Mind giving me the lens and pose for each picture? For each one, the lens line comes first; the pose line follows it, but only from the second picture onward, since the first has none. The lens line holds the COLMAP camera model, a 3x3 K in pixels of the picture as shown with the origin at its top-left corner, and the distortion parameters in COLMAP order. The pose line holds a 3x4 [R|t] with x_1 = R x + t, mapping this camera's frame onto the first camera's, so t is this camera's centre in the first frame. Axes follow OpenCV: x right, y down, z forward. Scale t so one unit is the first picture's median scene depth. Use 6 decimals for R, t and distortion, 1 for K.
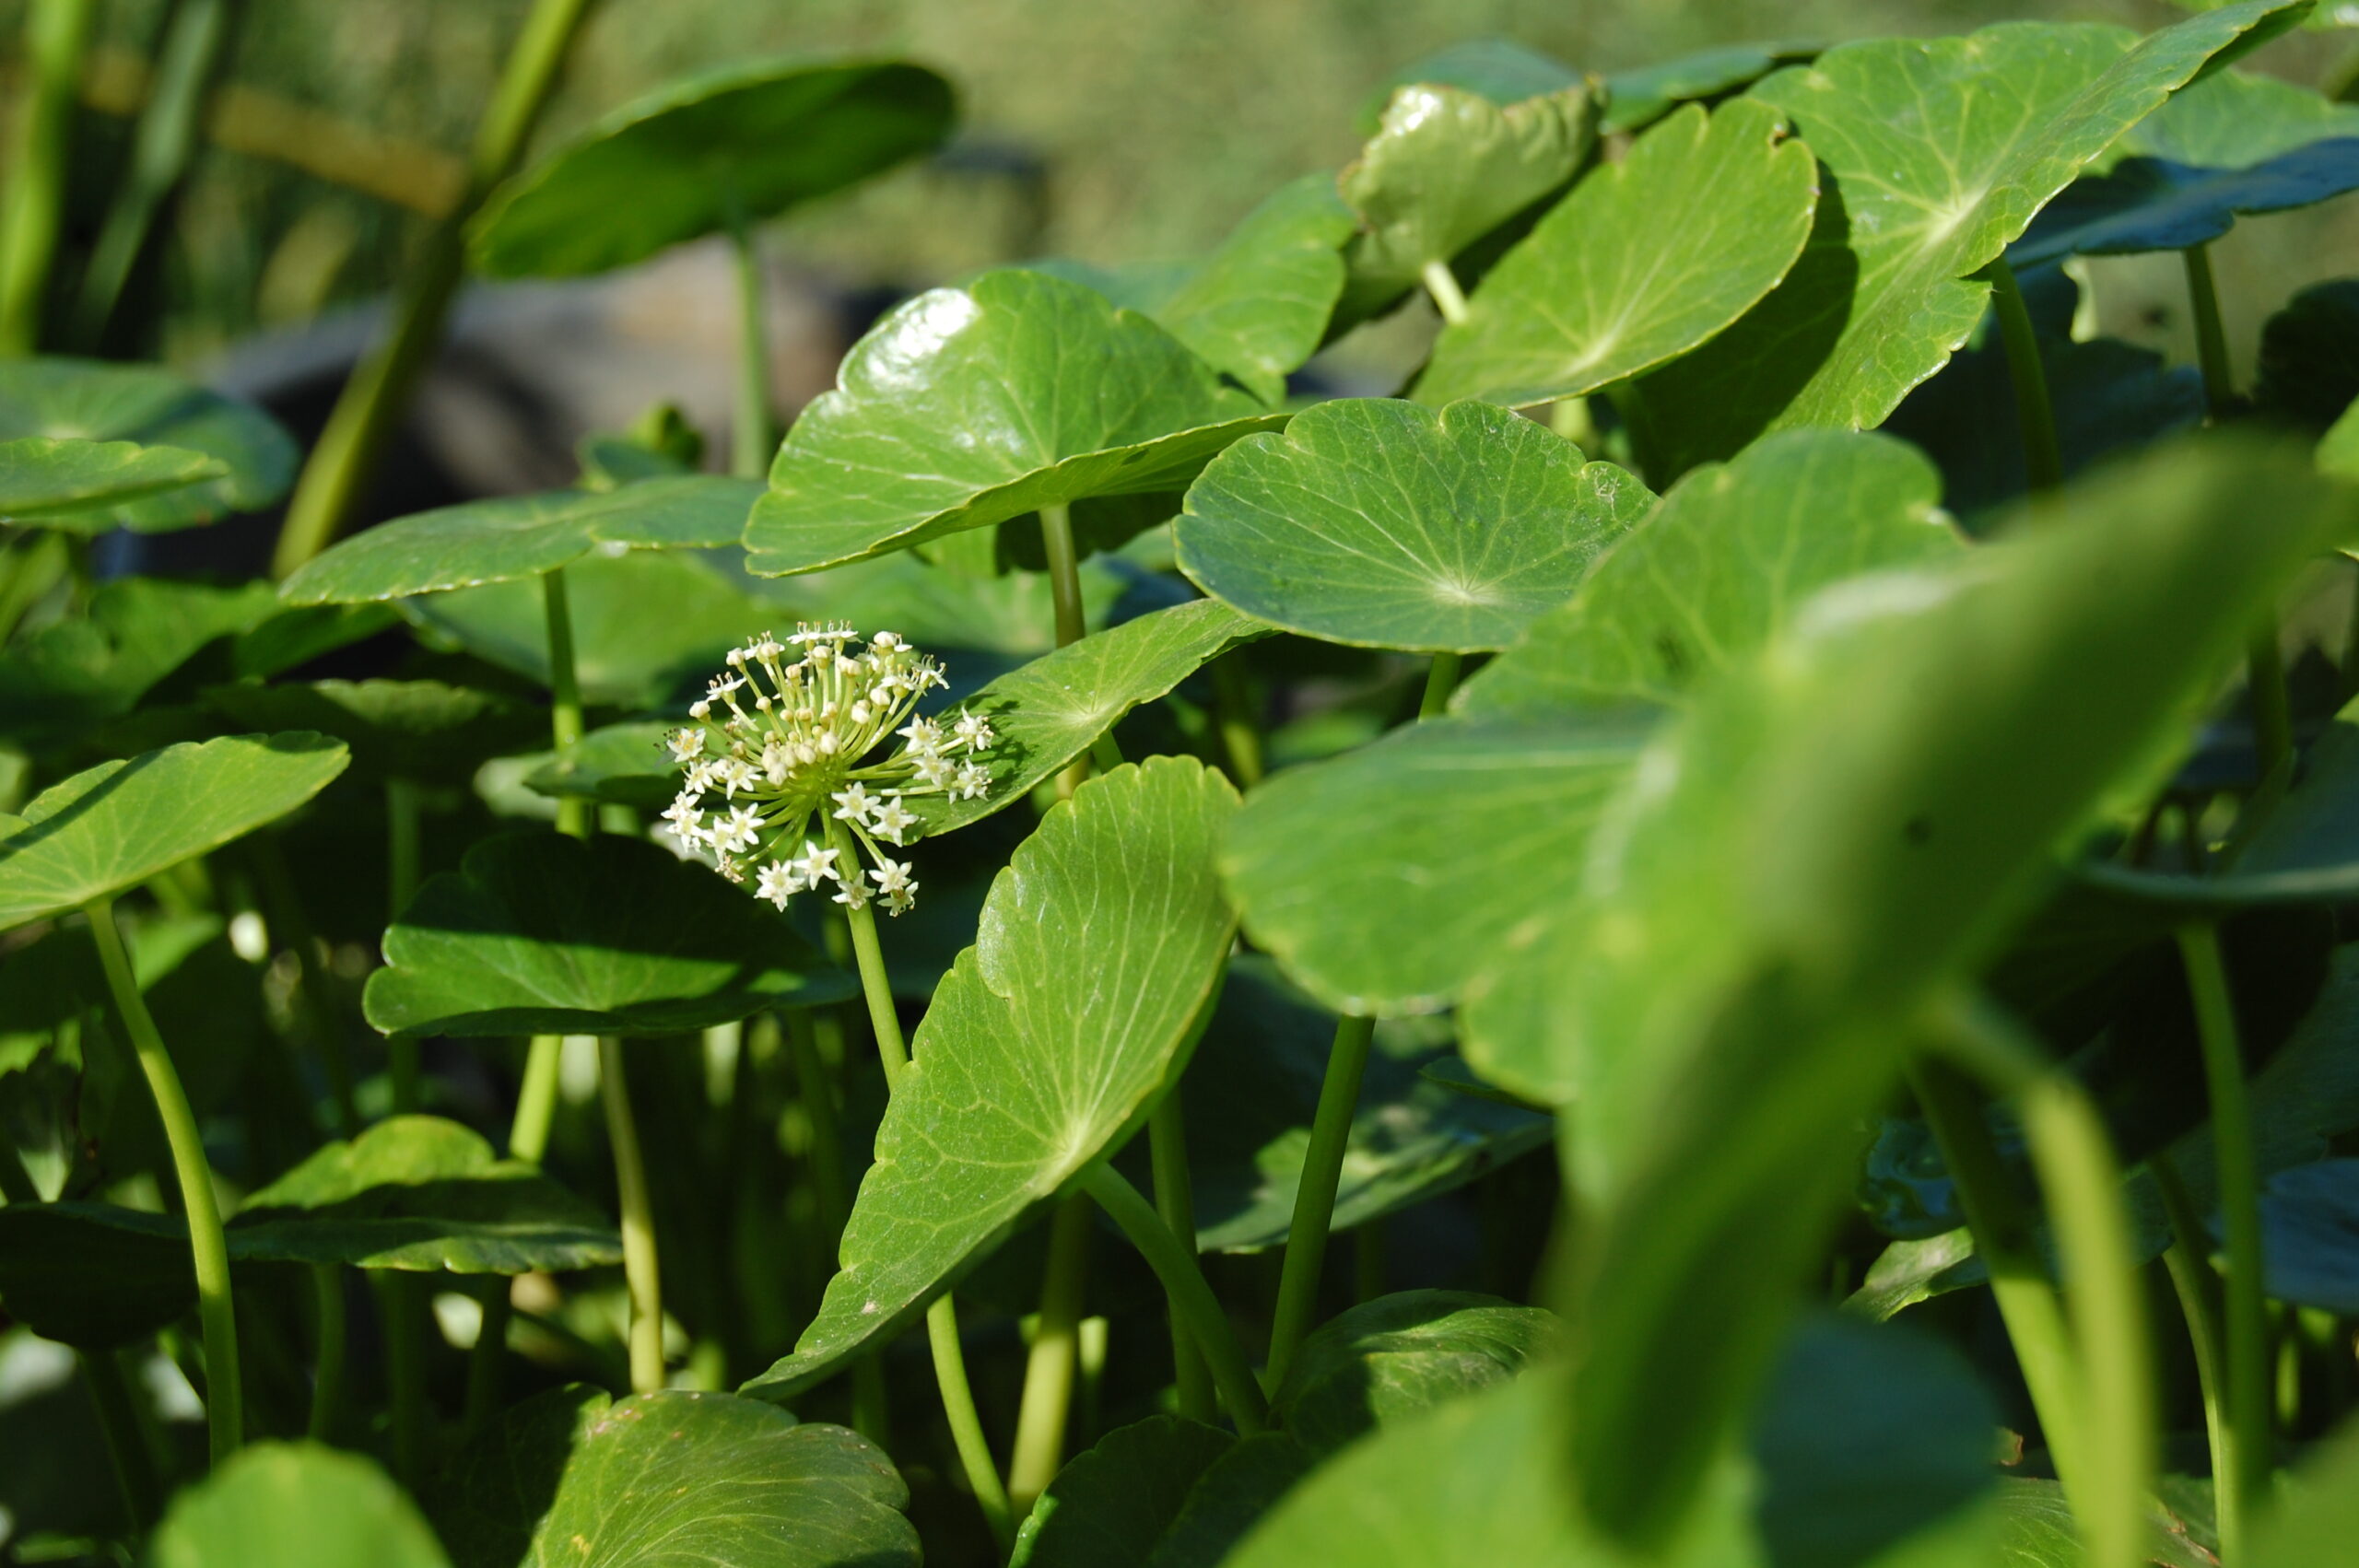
lens RADIAL K [[5268.5, 0, 1179.5], [0, 5268.5, 784.0], [0, 0, 1]] dist [-0.038703, 0.124250]
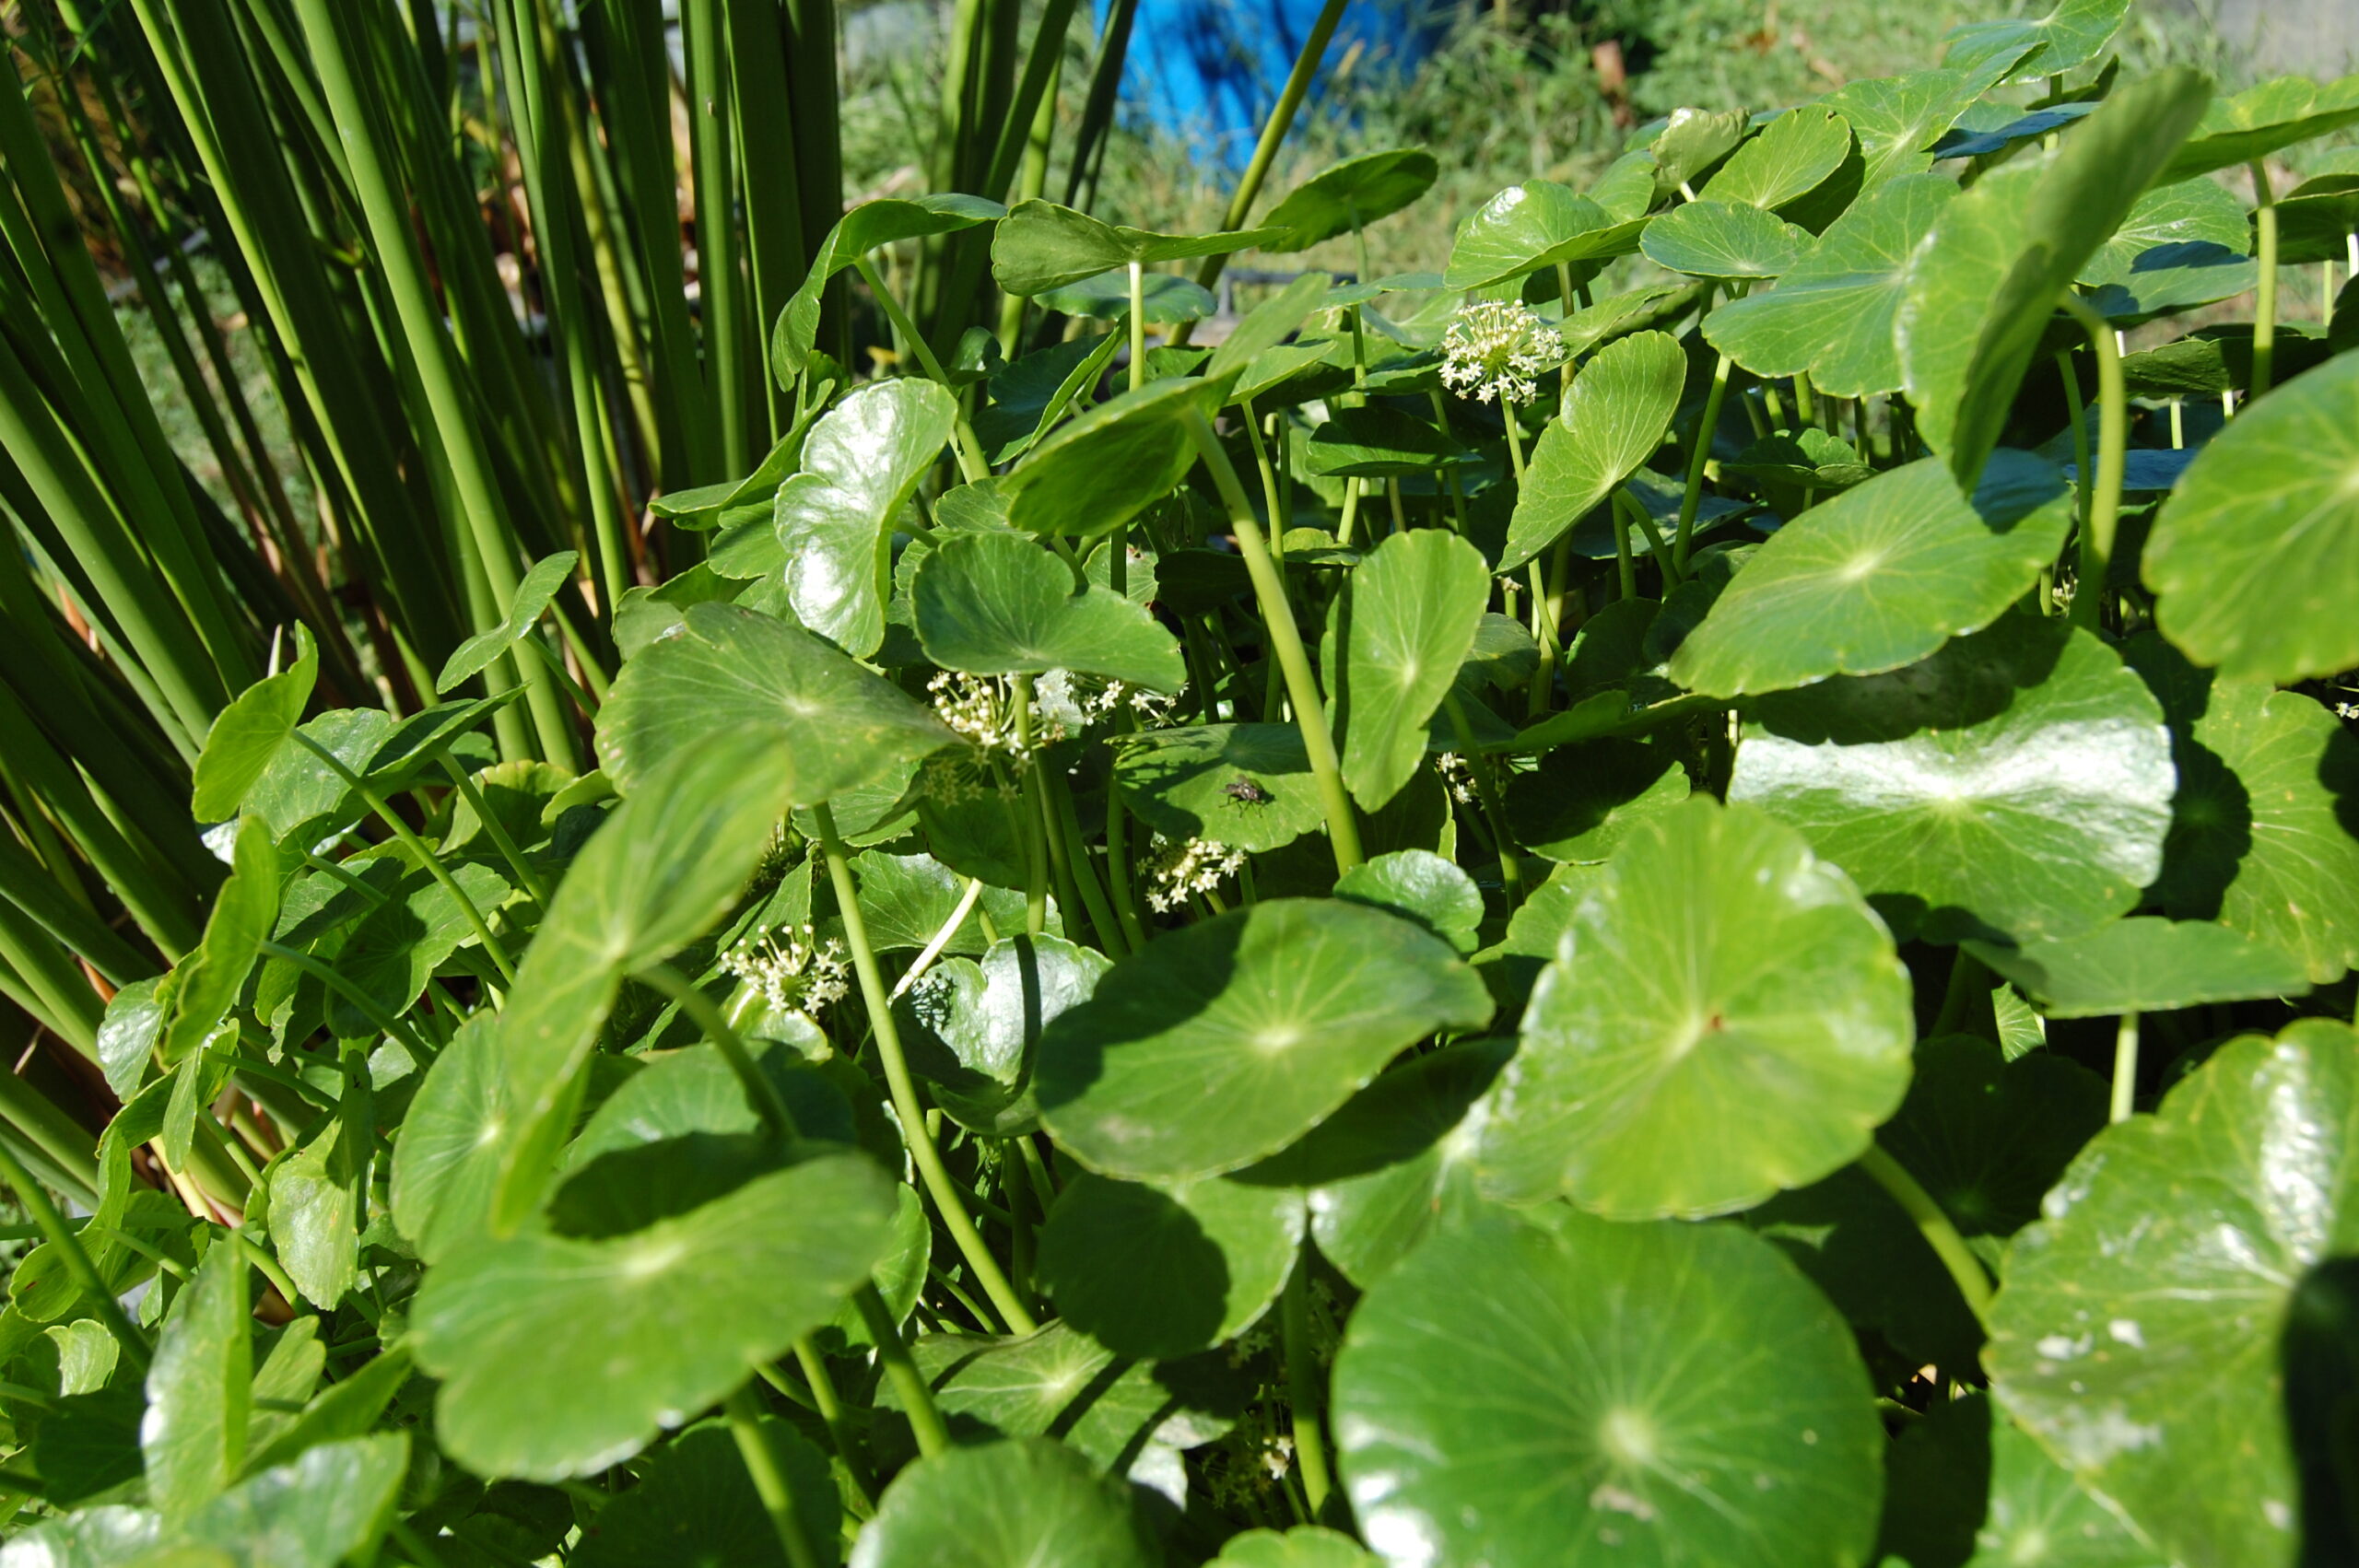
lens RADIAL K [[2180.8, 0, 1179.5], [0, 2180.8, 784.0], [0, 0, 1]] dist [-0.096110, 0.003729]
pose [[0.995978, -0.032292, -0.083574, -0.140032], [0.039618, 0.995373, 0.087541, 0.109233], [0.080361, -0.090500, 0.992649, -0.113308]]
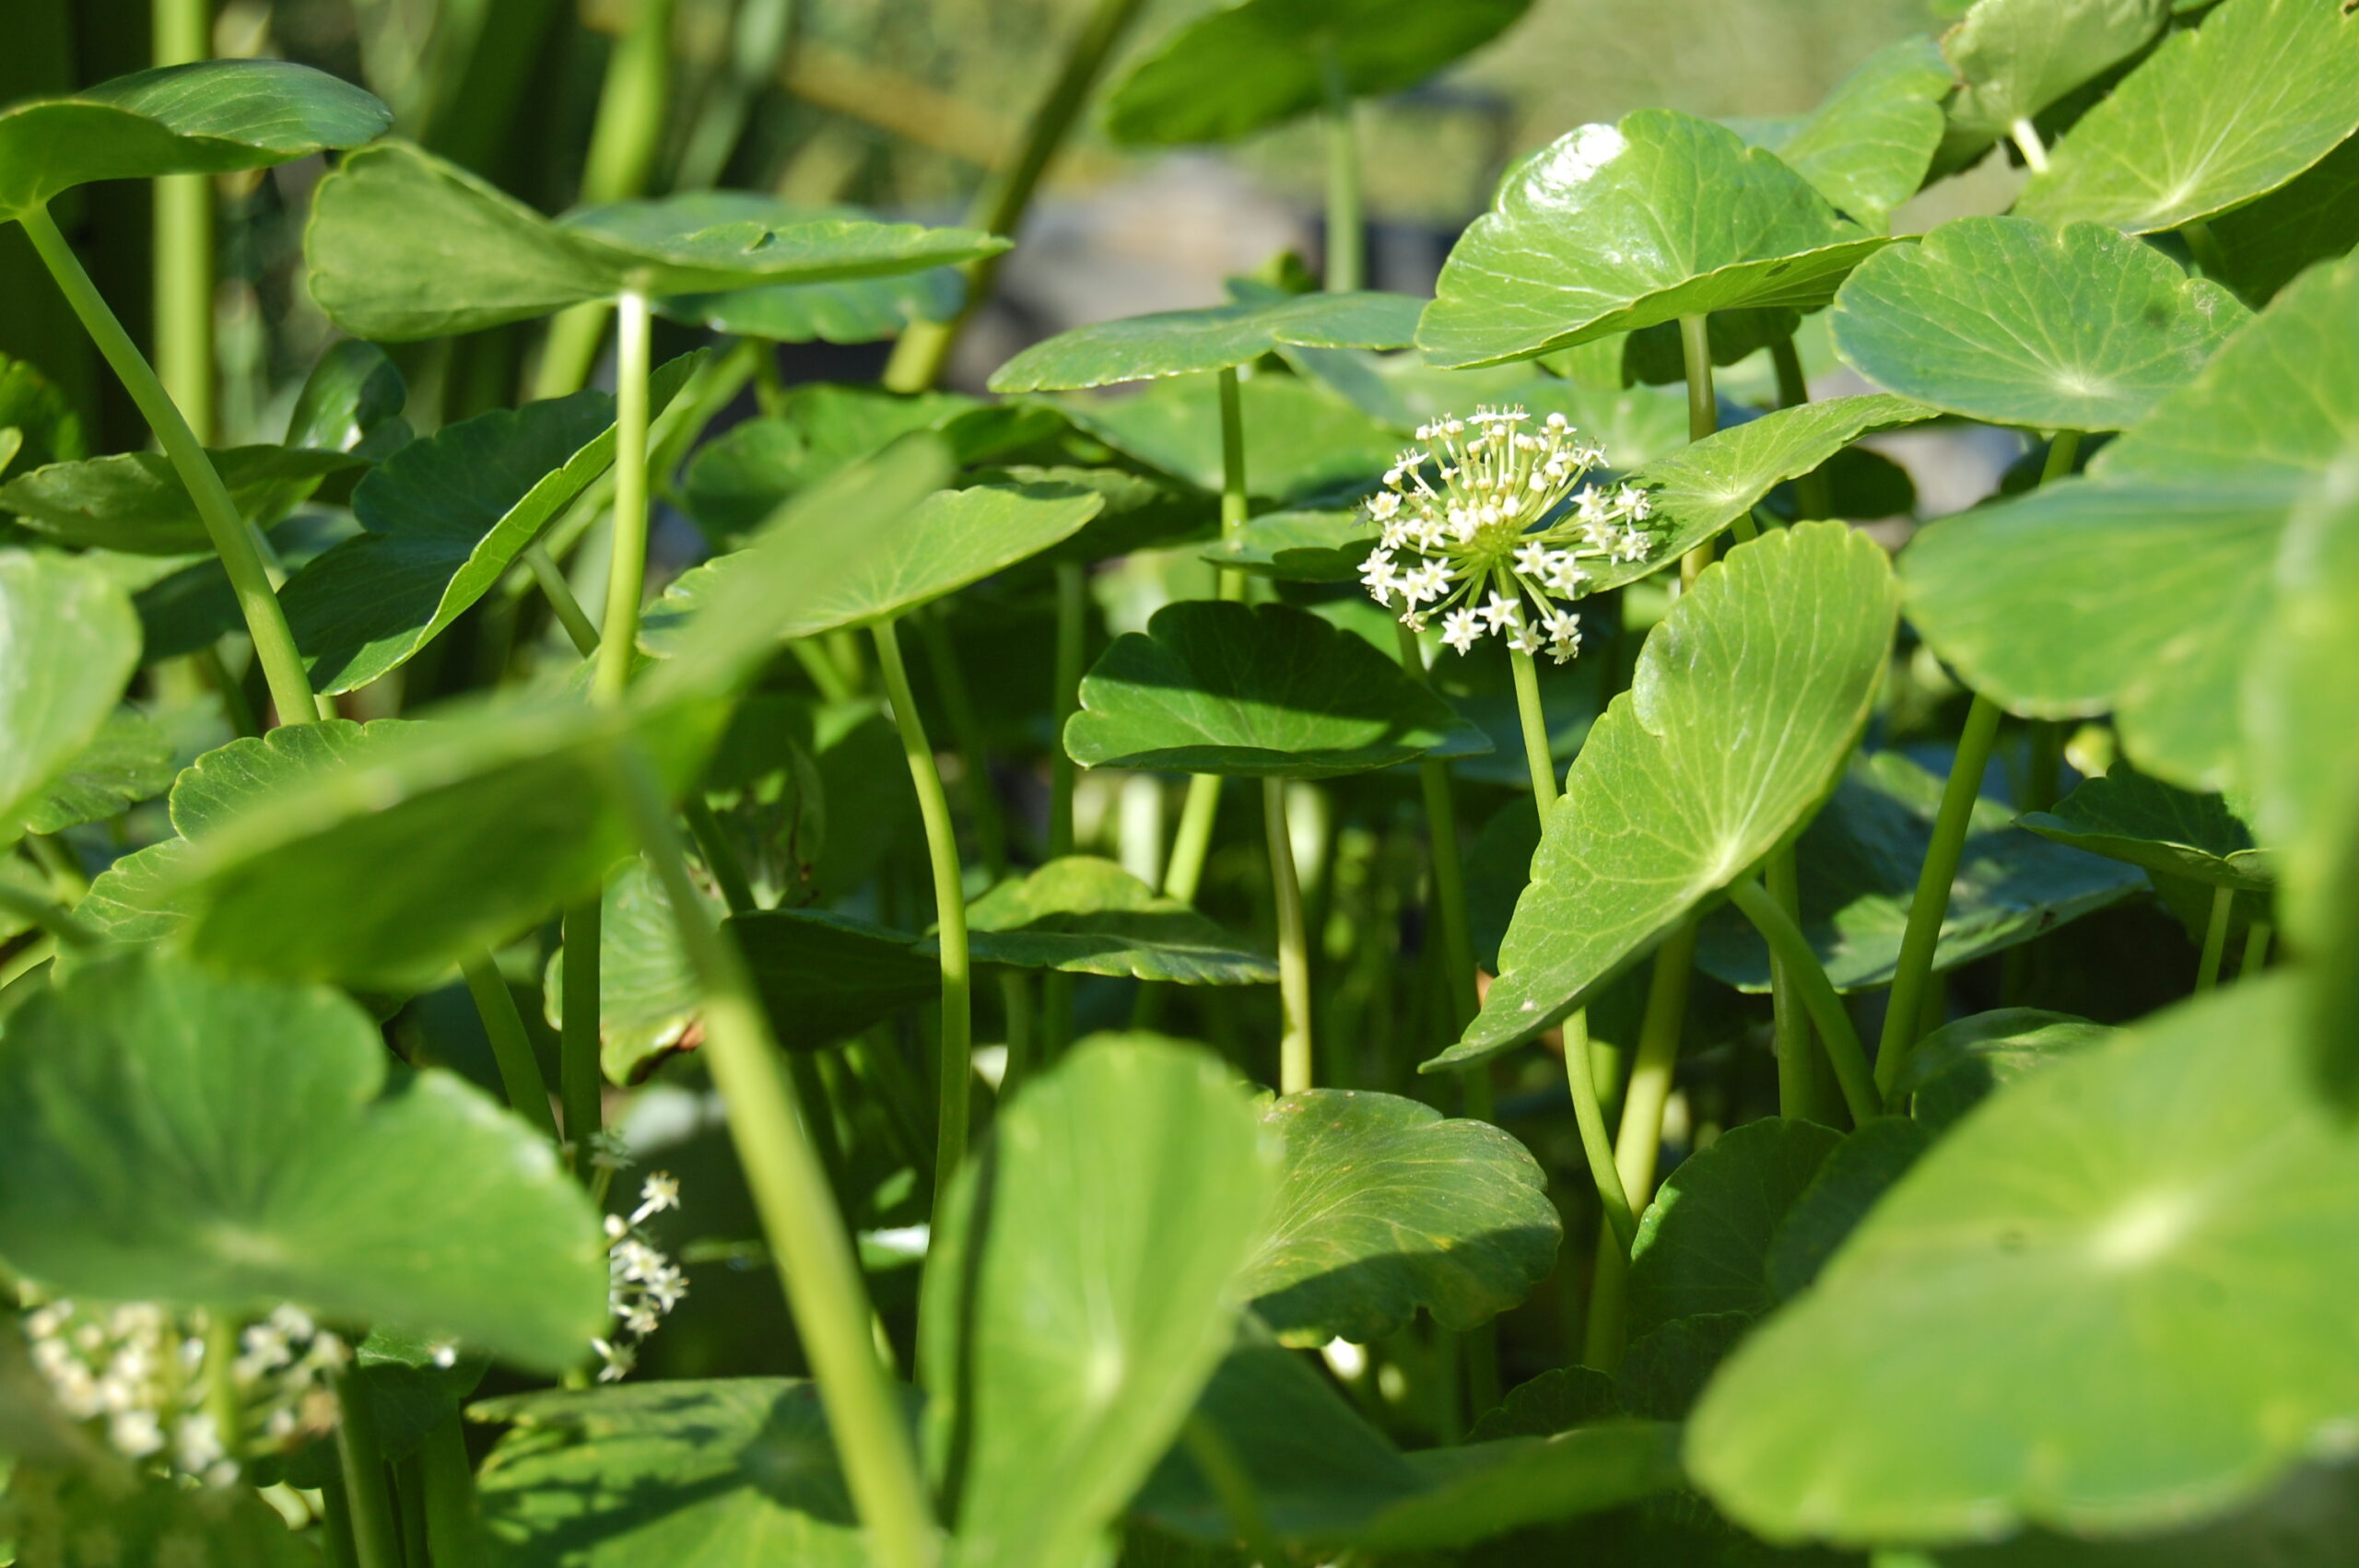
lens RADIAL K [[5045.3, 0, 1144.1], [0, 5045.3, 783.5], [0, 0, 1]] dist [-0.045356, 0.024439]
pose [[0.996116, 0.031859, -0.082089, -0.051927], [-0.030831, 0.999430, 0.013762, 0.037904], [0.082481, -0.011177, 0.996530, -0.088802]]
